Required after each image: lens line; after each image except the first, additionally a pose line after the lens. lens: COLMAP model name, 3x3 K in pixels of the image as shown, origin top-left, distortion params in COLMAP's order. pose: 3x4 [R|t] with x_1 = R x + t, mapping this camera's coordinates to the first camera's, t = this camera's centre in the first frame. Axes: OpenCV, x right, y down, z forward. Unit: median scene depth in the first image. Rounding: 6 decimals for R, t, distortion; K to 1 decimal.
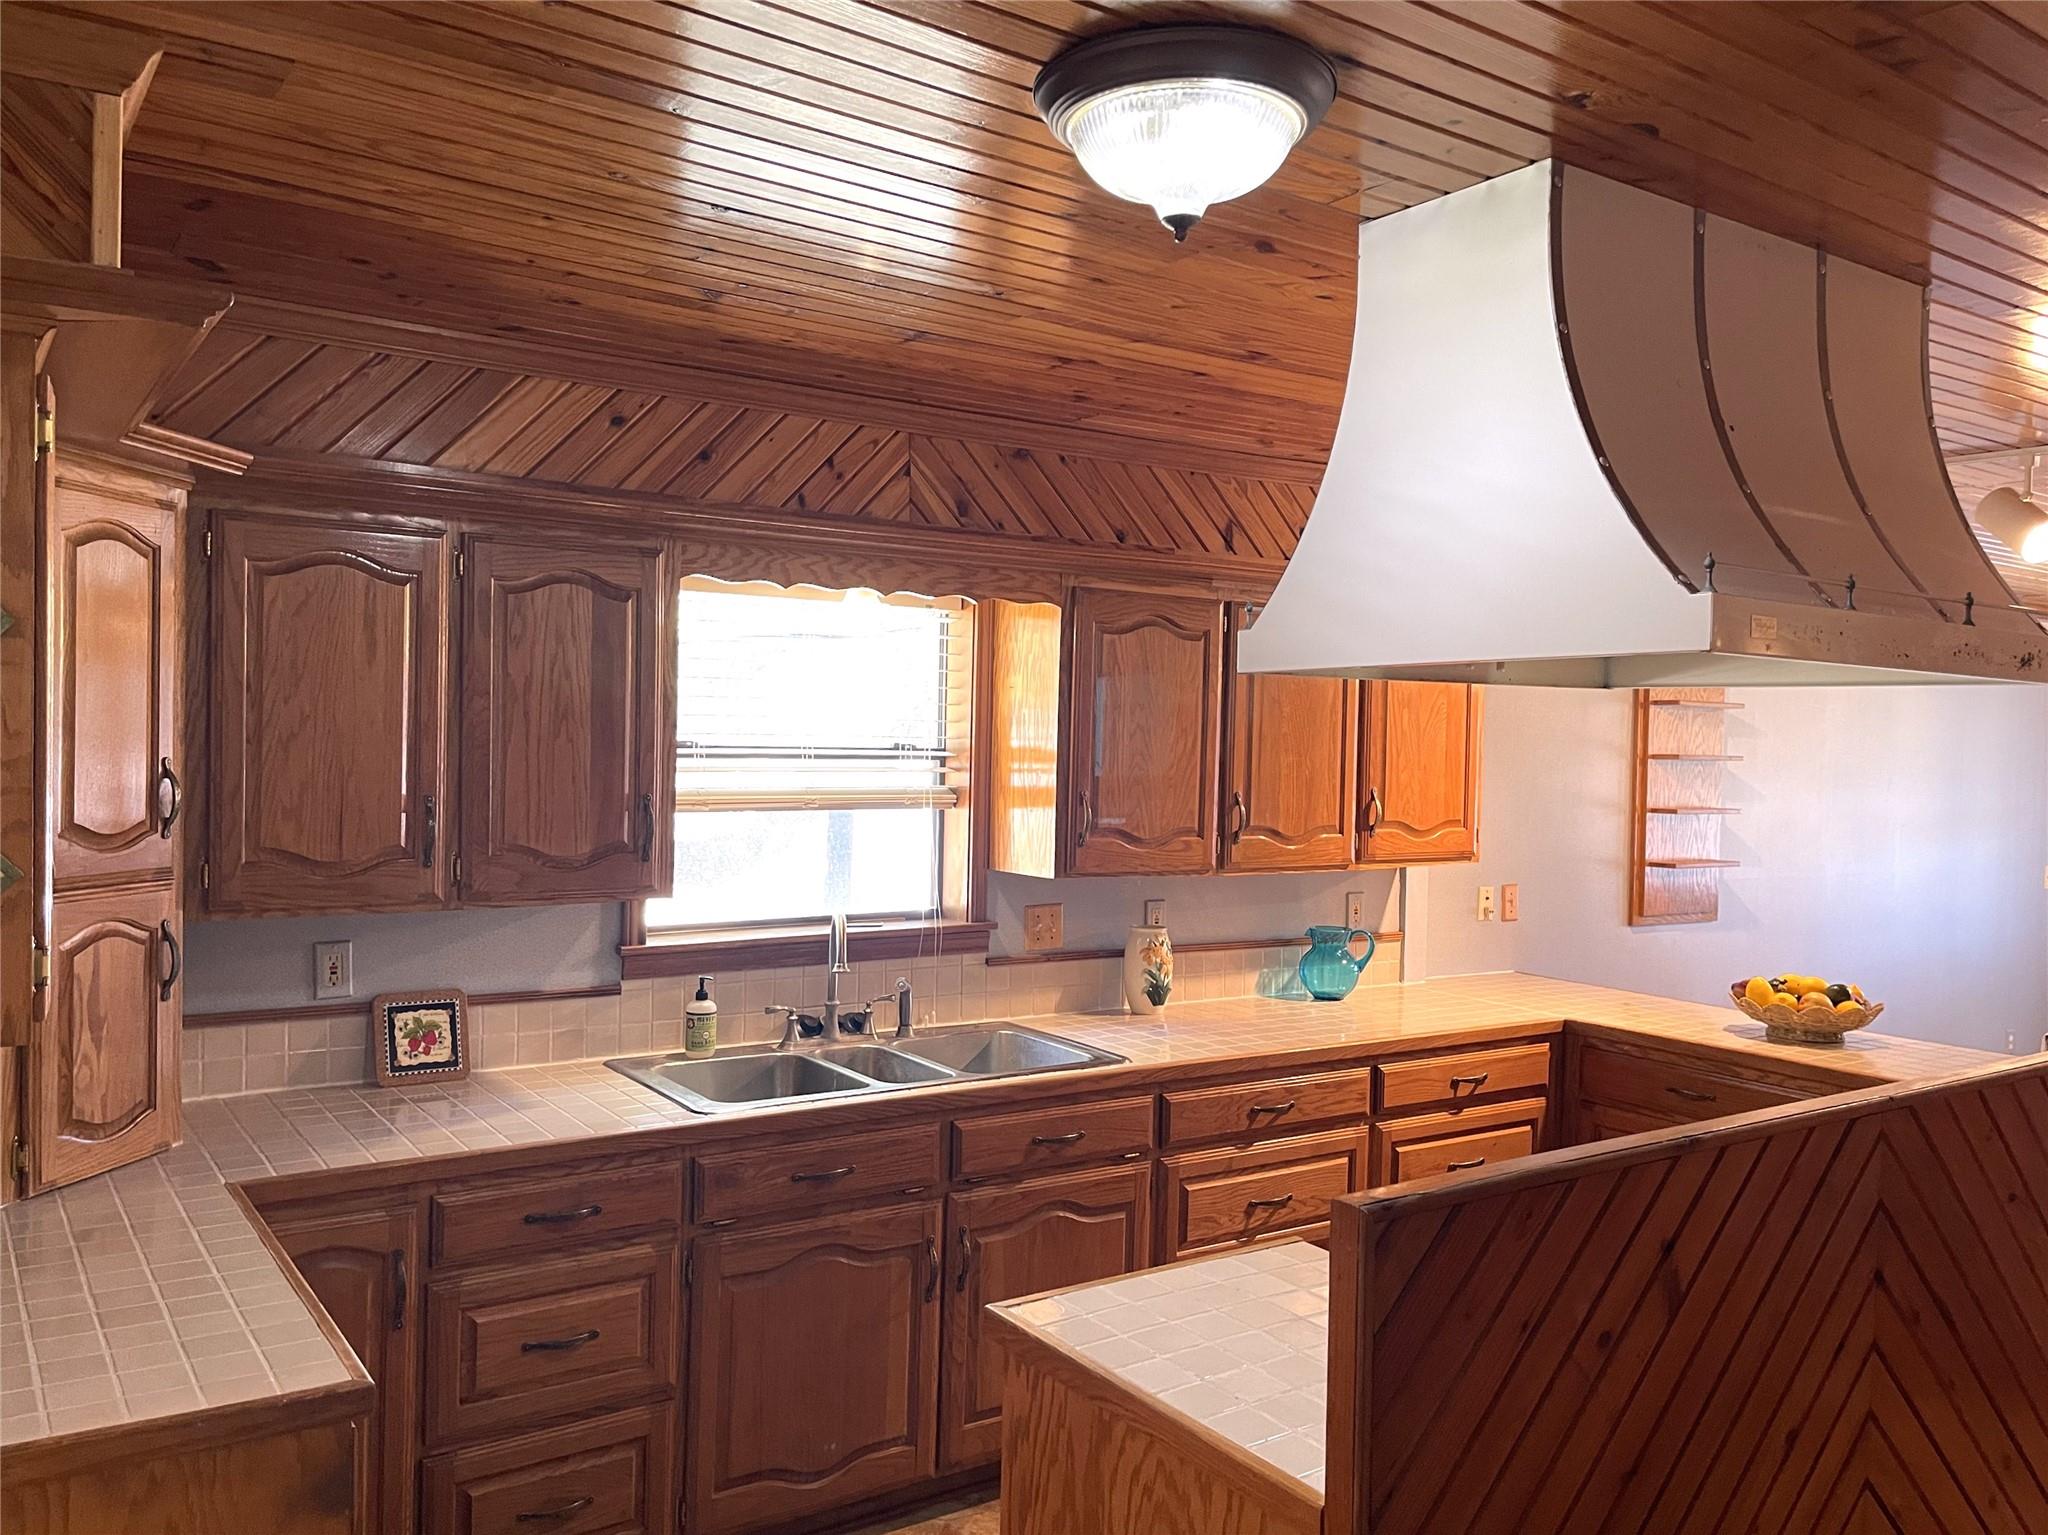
lens RADIAL K [[1554.6, 0, 1033.5], [0, 1554.6, 776.9], [0, 0, 1]] dist [0.065570, -0.076022]
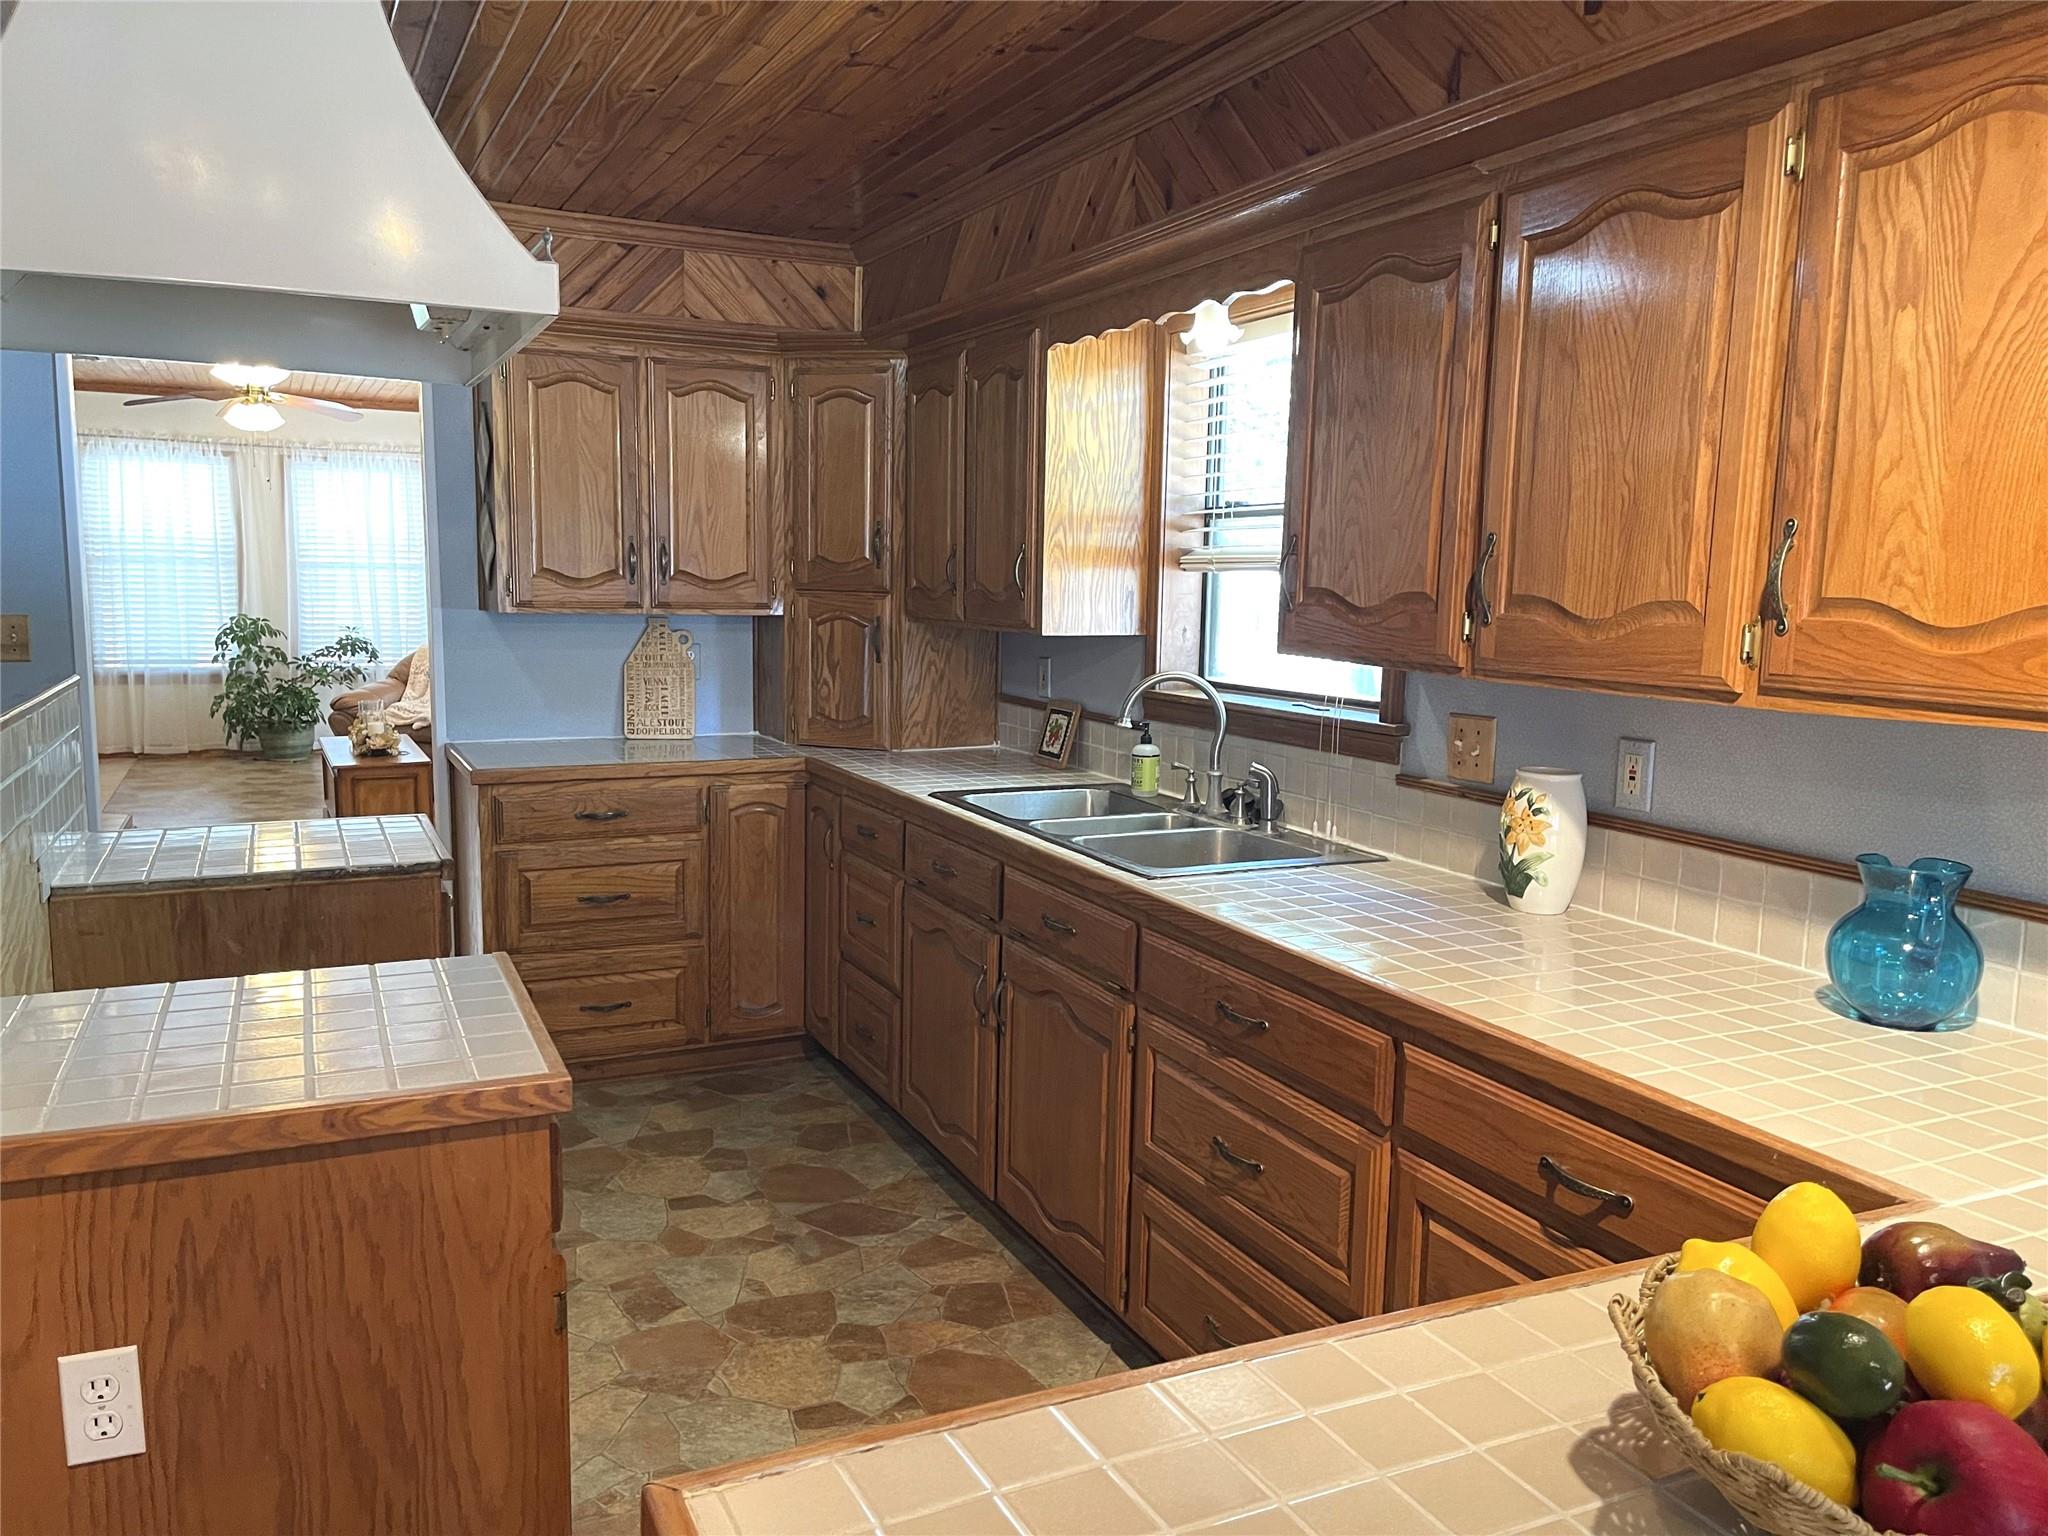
lens RADIAL K [[1554.6, 0, 1018.8], [0, 1554.6, 782.9], [0, 0, 1]] dist [0.065570, -0.076022]
pose [[-0.174178, 0.101710, -0.979447, 0.750331], [-0.054562, 0.992126, 0.112730, 0.046731], [0.983201, 0.073076, -0.167257, 0.957974]]
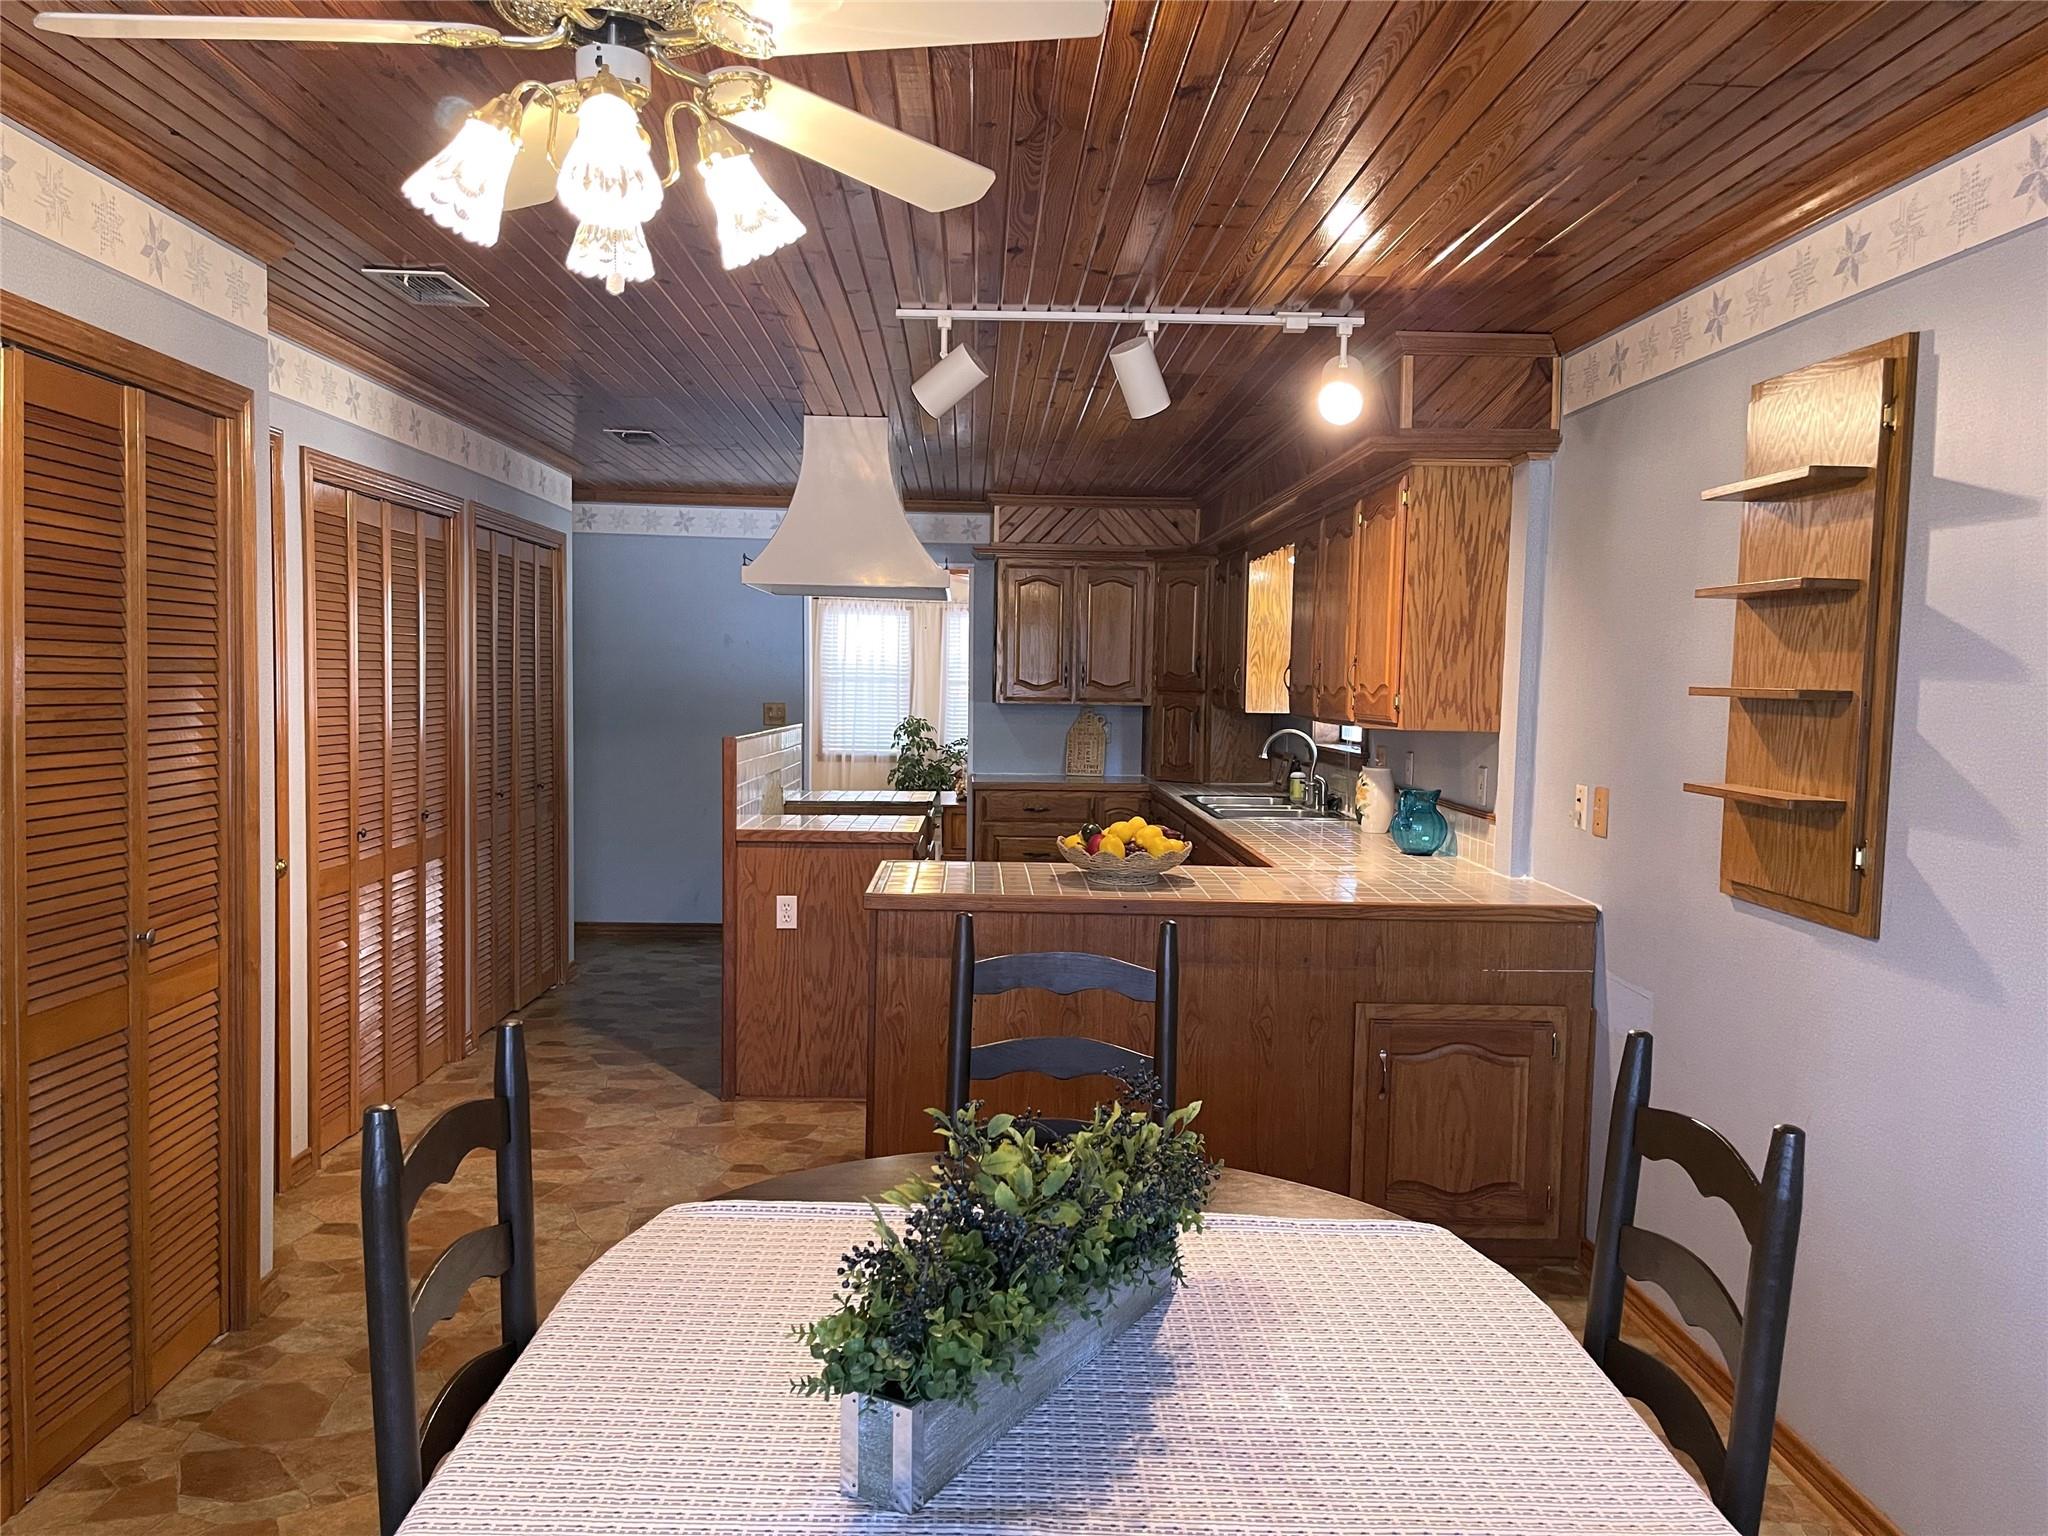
lens RADIAL K [[1554.6, 0, 1007.7], [0, 1554.6, 789.1], [0, 0, 1]] dist [0.065570, -0.076022]
pose [[-0.560014, 0.020921, -0.828219, 1.309242], [-0.059146, 0.996121, 0.065155, 0.049872], [0.826369, 0.085474, -0.556604, 1.468259]]
